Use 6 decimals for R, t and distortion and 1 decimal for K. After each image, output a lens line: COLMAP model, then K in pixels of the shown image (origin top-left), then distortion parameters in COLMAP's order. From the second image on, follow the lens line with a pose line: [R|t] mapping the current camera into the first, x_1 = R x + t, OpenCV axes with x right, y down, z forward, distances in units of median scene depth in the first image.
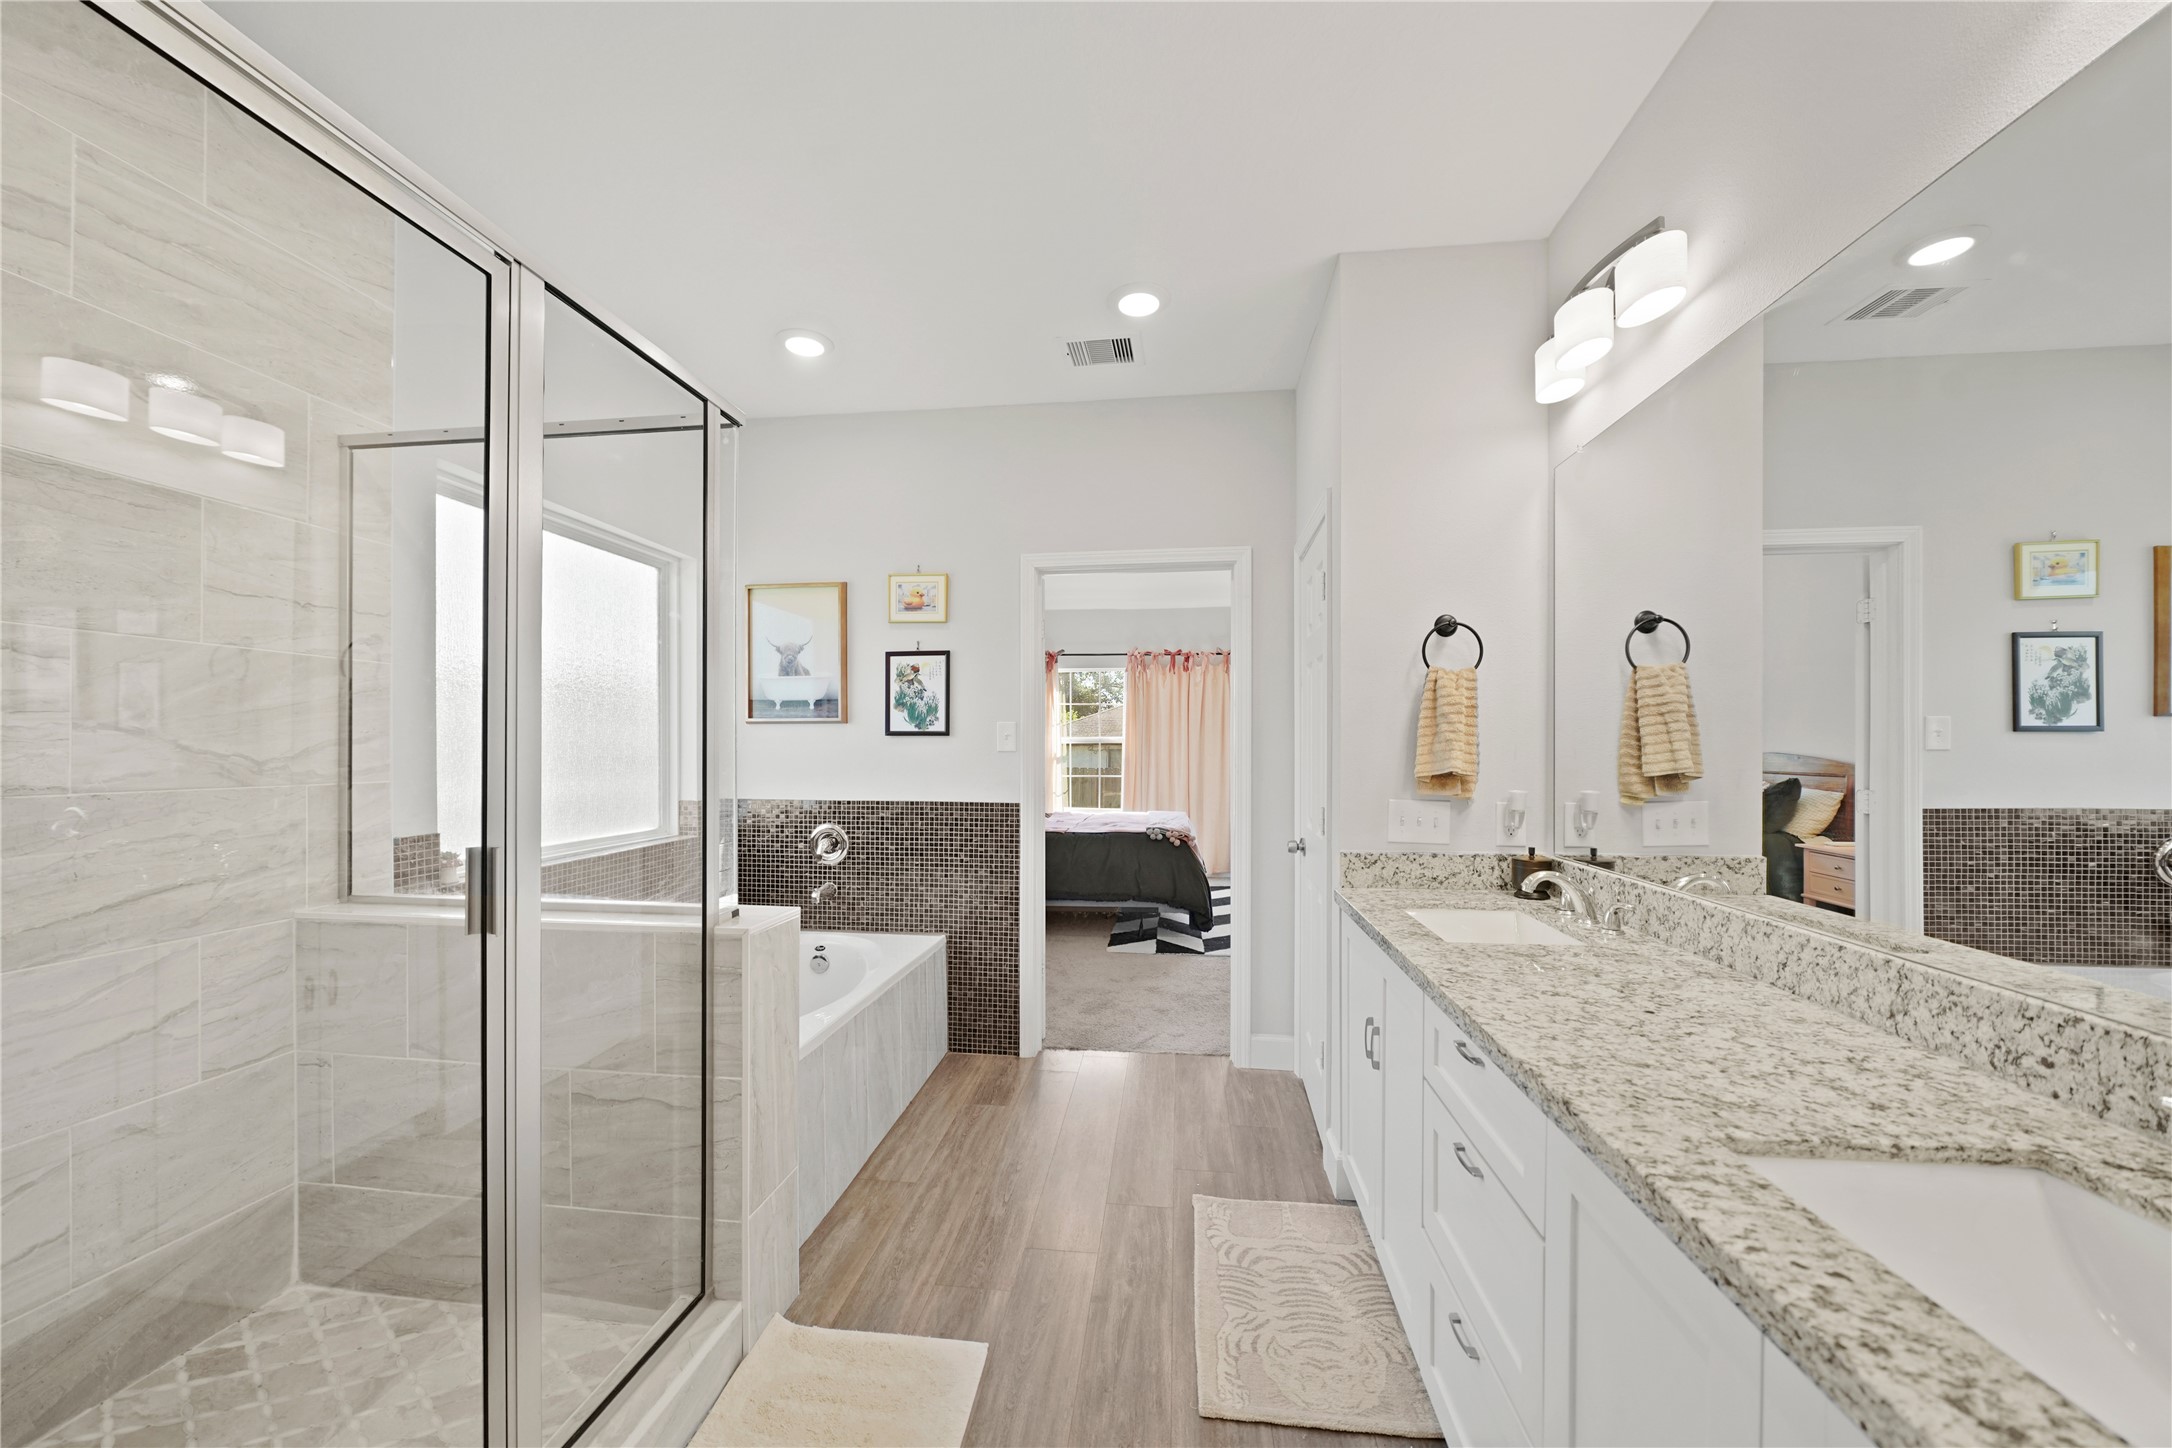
lens RADIAL K [[810.8, 0, 1082.7], [0, 810.8, 739.6], [0, 0, 1]] dist [-0.000191, -0.000005]
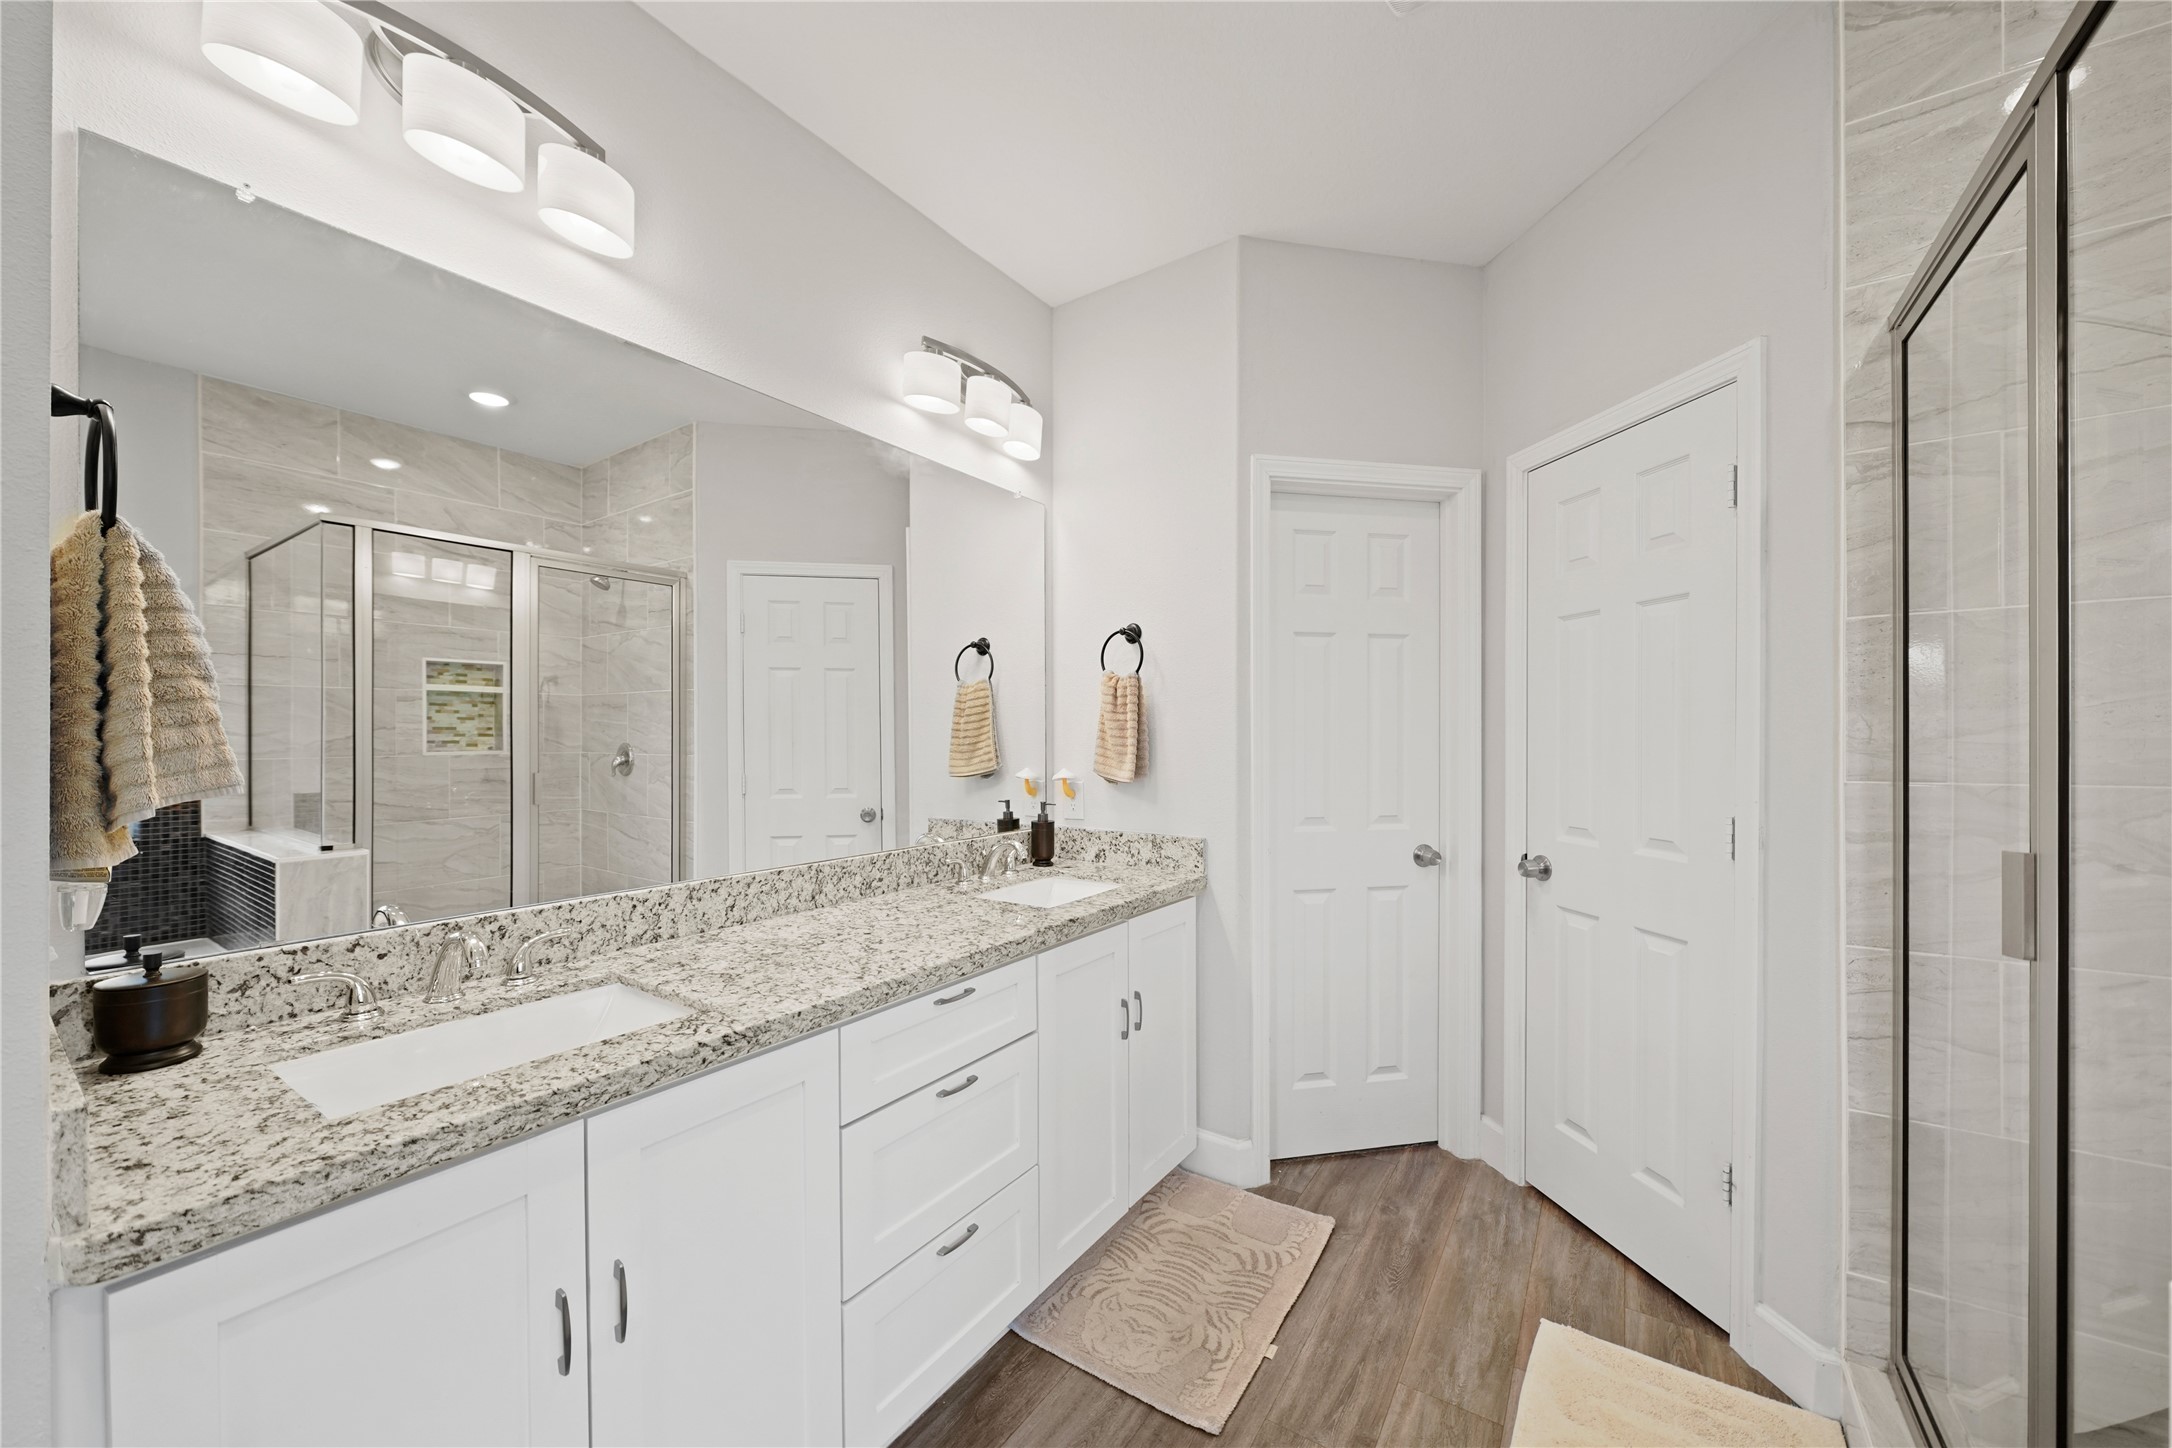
lens RADIAL K [[810.8, 0, 1092.4], [0, 810.8, 732.5], [0, 0, 1]] dist [-0.000191, -0.000005]
pose [[-0.887918, 0.000752, 0.460001, -0.234504], [-0.003081, 0.999967, -0.007582, 0.008300], [-0.459991, -0.008150, -0.887886, 1.847099]]
